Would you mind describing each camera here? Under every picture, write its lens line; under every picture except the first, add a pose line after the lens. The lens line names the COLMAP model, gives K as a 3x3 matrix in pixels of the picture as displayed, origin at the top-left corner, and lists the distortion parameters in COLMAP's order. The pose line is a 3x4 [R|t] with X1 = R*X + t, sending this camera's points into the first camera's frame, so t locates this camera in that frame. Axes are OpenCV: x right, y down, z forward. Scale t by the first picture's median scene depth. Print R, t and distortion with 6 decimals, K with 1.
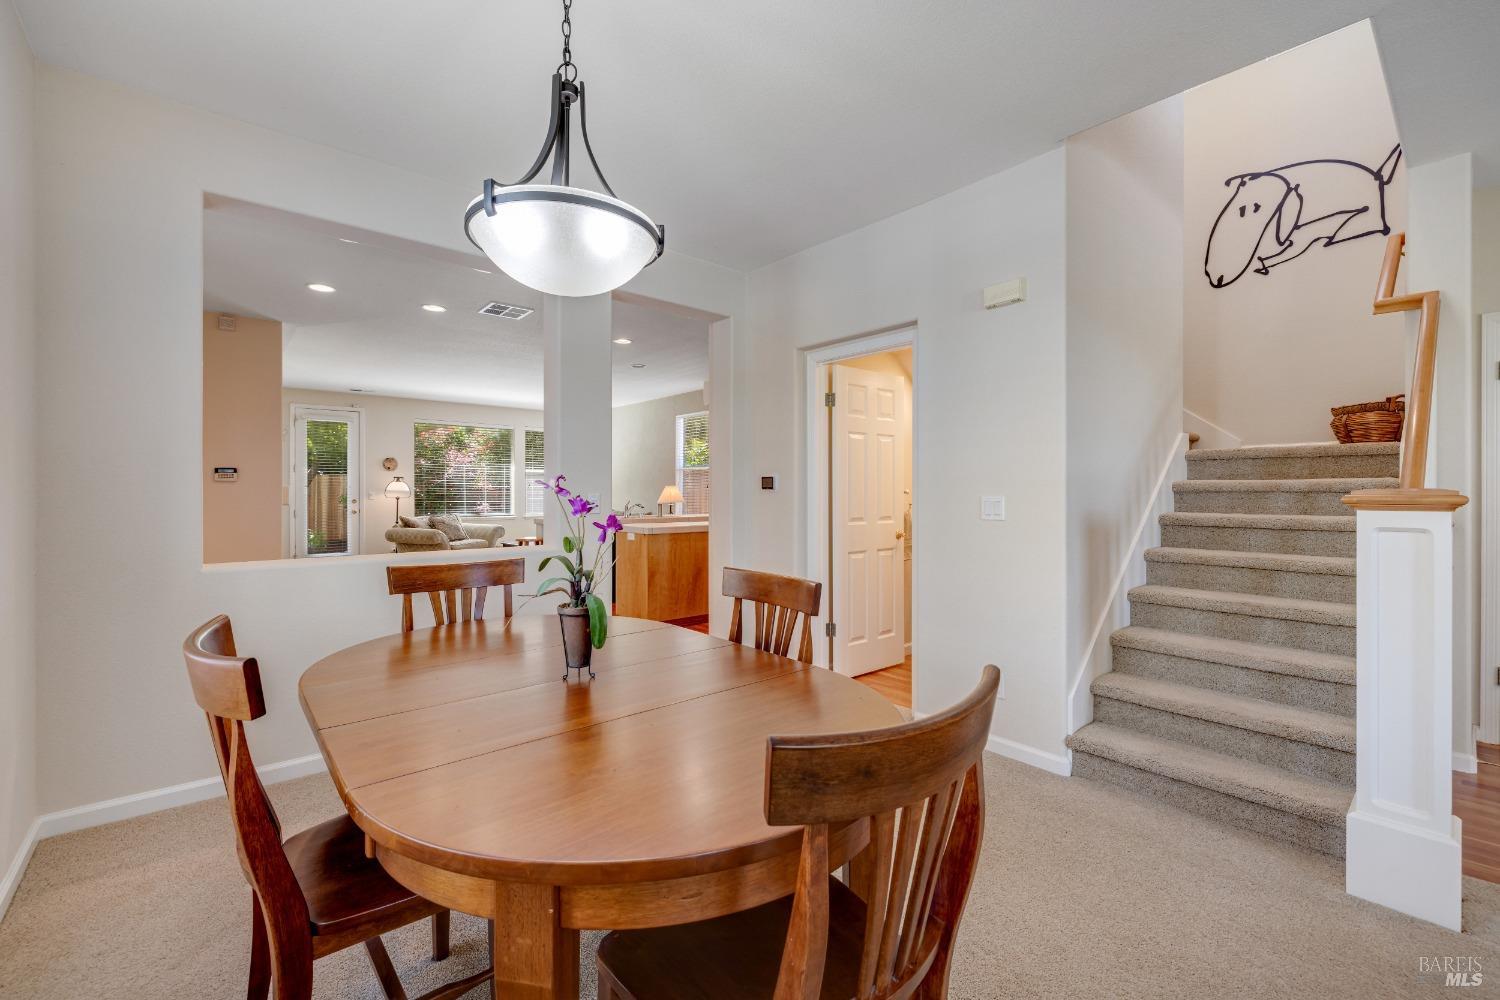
lens RADIAL K [[636.3, 0, 739.8], [0, 636.3, 493.0], [0, 0, 1]] dist [0.002726, 0.000360]
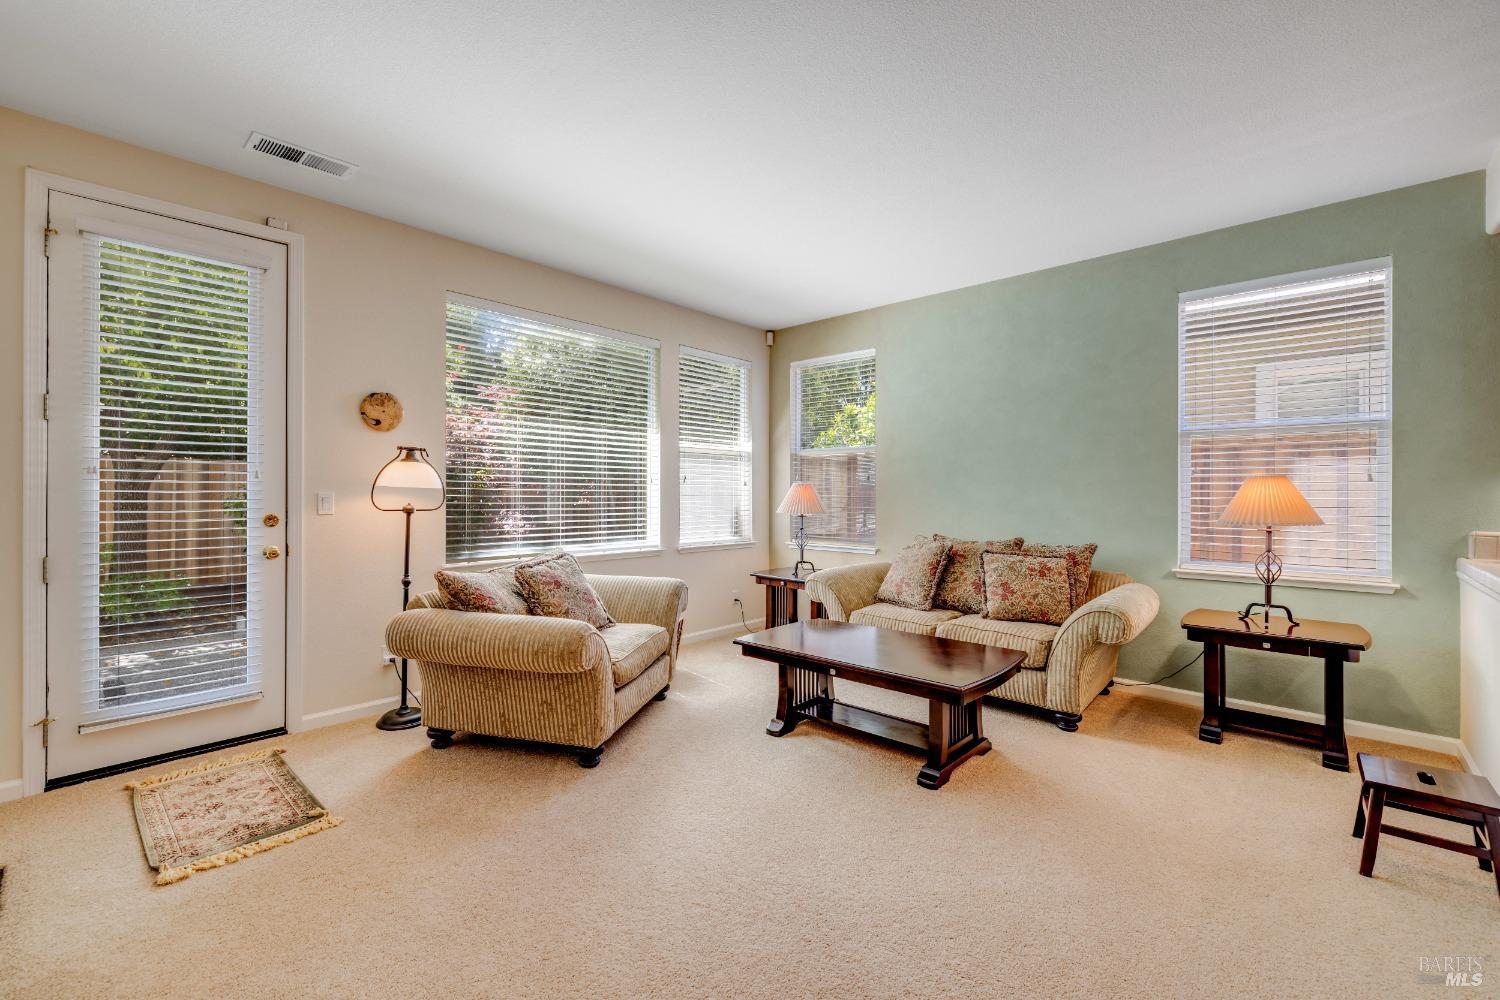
lens RADIAL K [[625.9, 0, 735.7], [0, 625.9, 491.7], [0, 0, 1]] dist [-0.003980, 0.000064]
pose [[0.992706, 0.002036, 0.120546, -0.476517], [-0.002291, 0.999995, 0.001974, -0.003479], [-0.120541, -0.002235, 0.992706, 0.765835]]
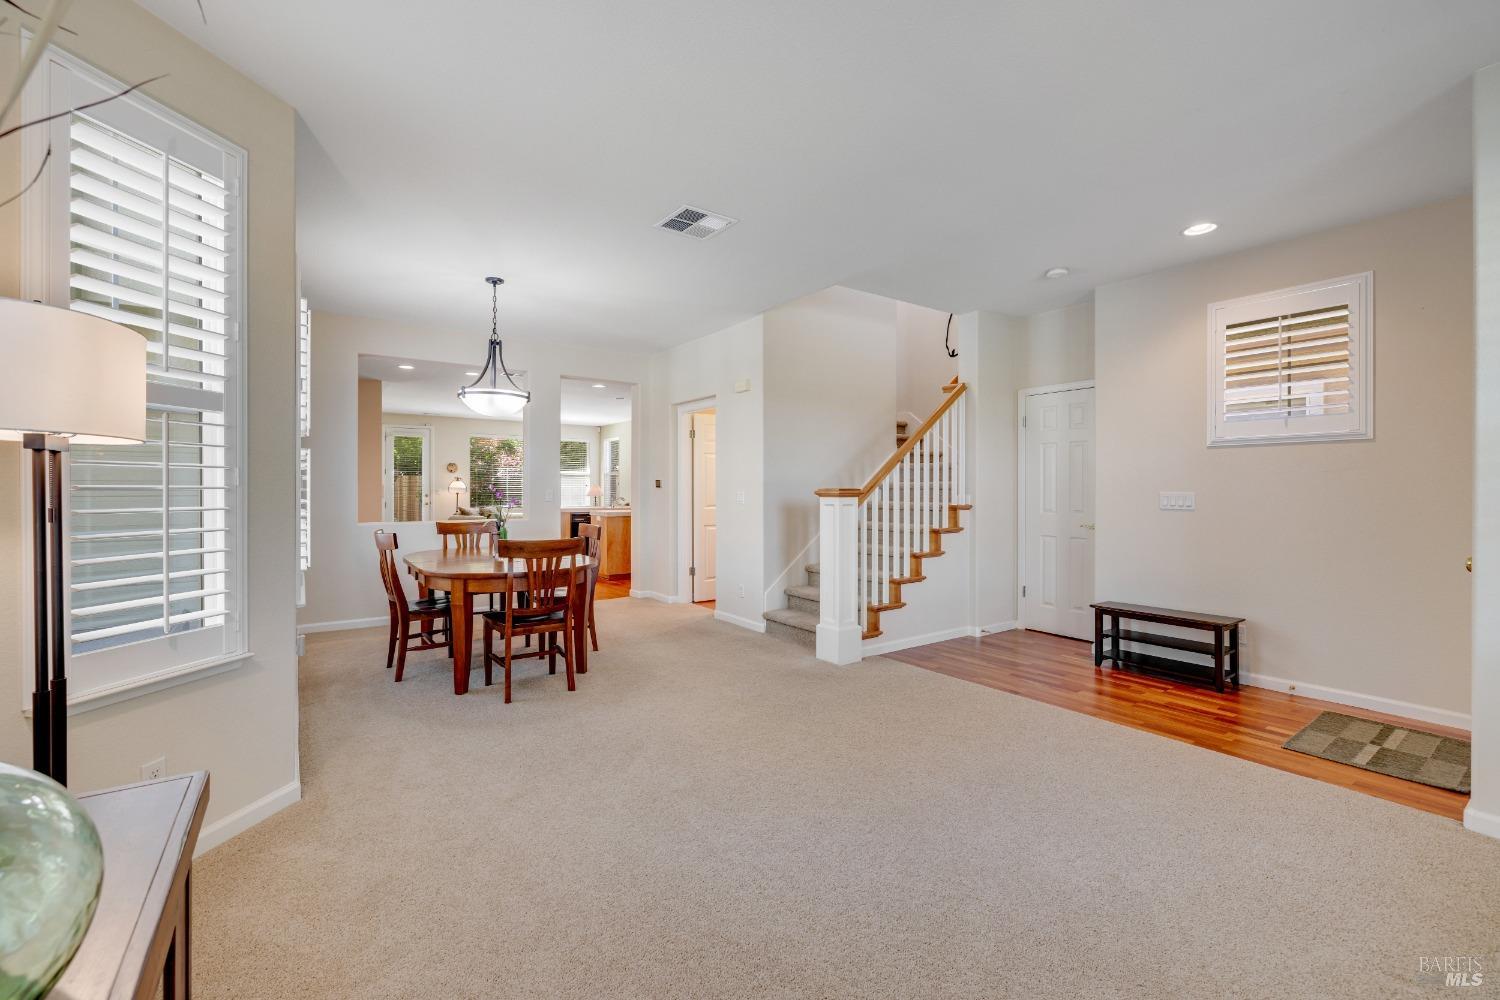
lens RADIAL K [[635.3, 0, 728.2], [0, 635.3, 491.7], [0, 0, 1]] dist [0.000308, -0.000412]
pose [[0.994527, 0.001151, -0.104471, 0.196010], [-0.000869, 0.999996, 0.002740, 0.000140], [0.104474, -0.002635, 0.994524, -0.312446]]
